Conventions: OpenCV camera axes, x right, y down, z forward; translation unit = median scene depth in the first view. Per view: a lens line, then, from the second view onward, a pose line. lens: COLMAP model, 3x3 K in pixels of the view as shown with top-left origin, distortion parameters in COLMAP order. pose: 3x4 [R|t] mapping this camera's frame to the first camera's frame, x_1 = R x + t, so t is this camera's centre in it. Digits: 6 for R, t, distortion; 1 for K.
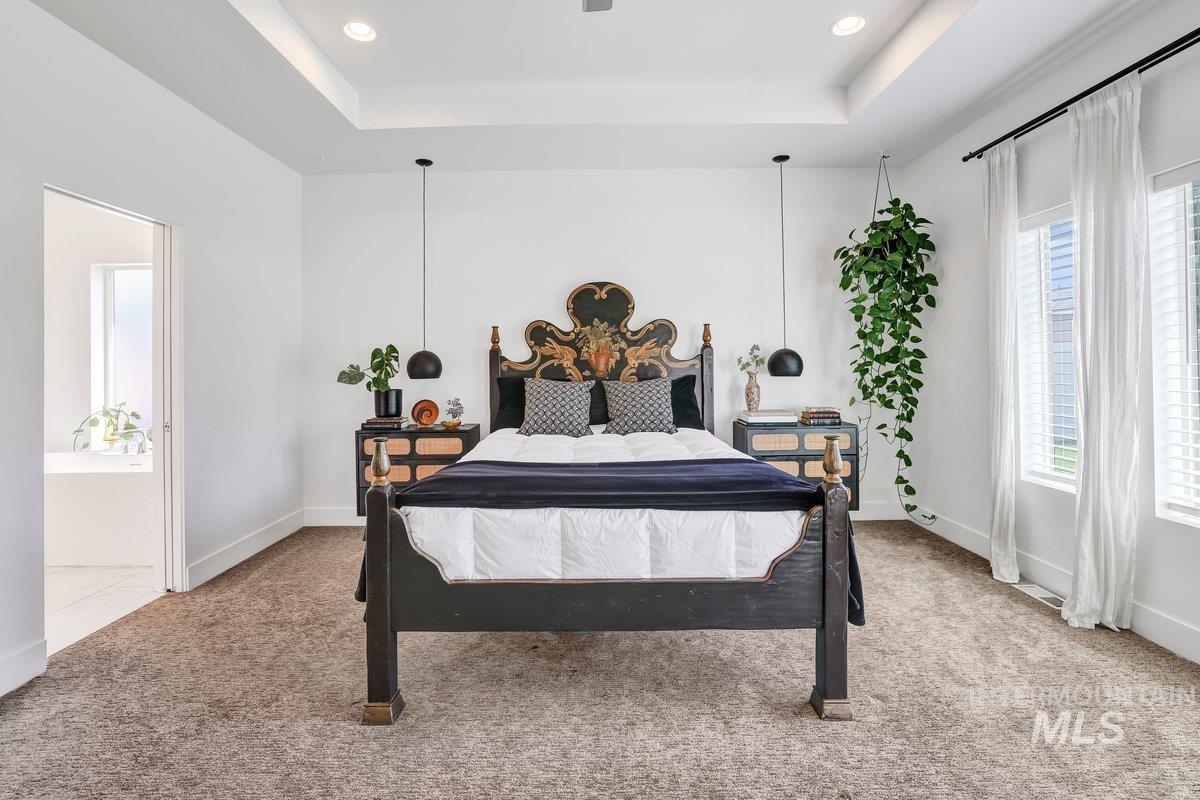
lens RADIAL K [[533.2, 0, 600.3], [0, 533.2, 356.3], [0, 0, 1]] dist [-0.039042, 0.020549]
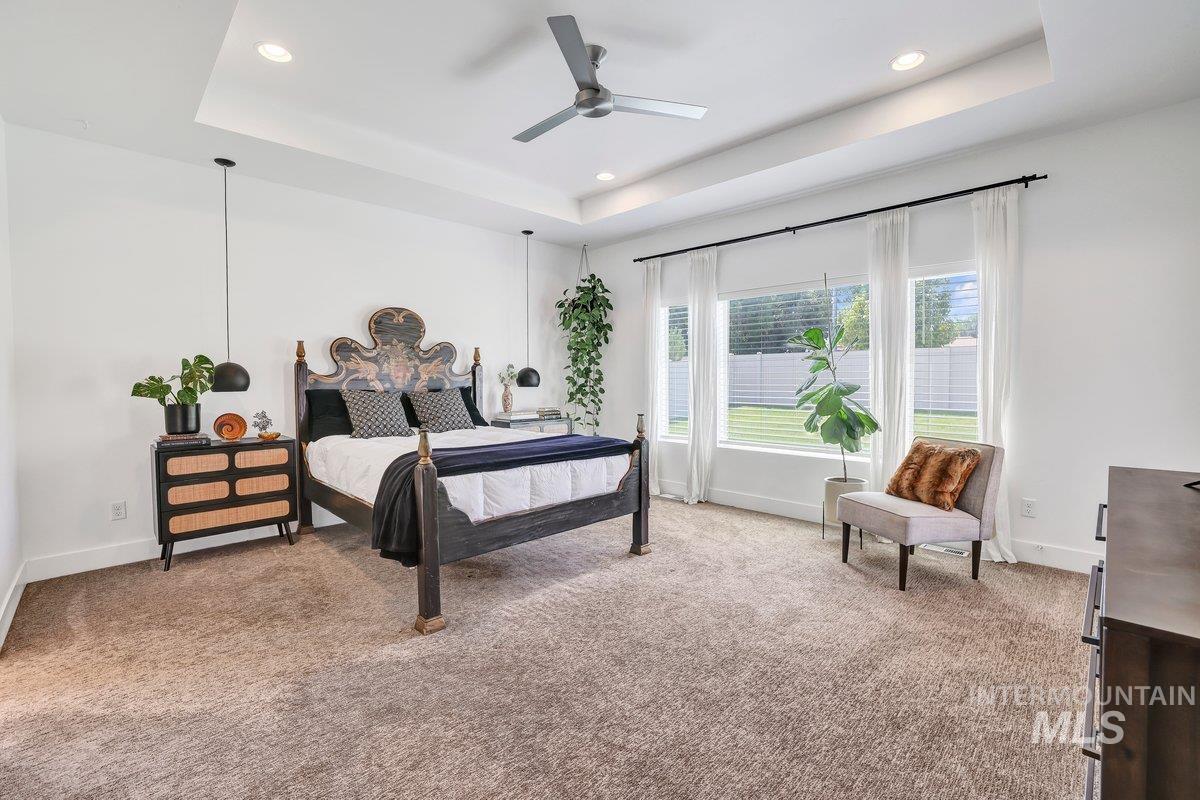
lens RADIAL K [[519.4, 0, 594.2], [0, 519.4, 390.5], [0, 0, 1]] dist [-0.048511, 0.018305]
pose [[0.719489, -0.011094, 0.694416, -0.503614], [-0.012377, 0.999509, 0.028792, 0.005190], [-0.694394, -0.029311, 0.718998, -0.127837]]
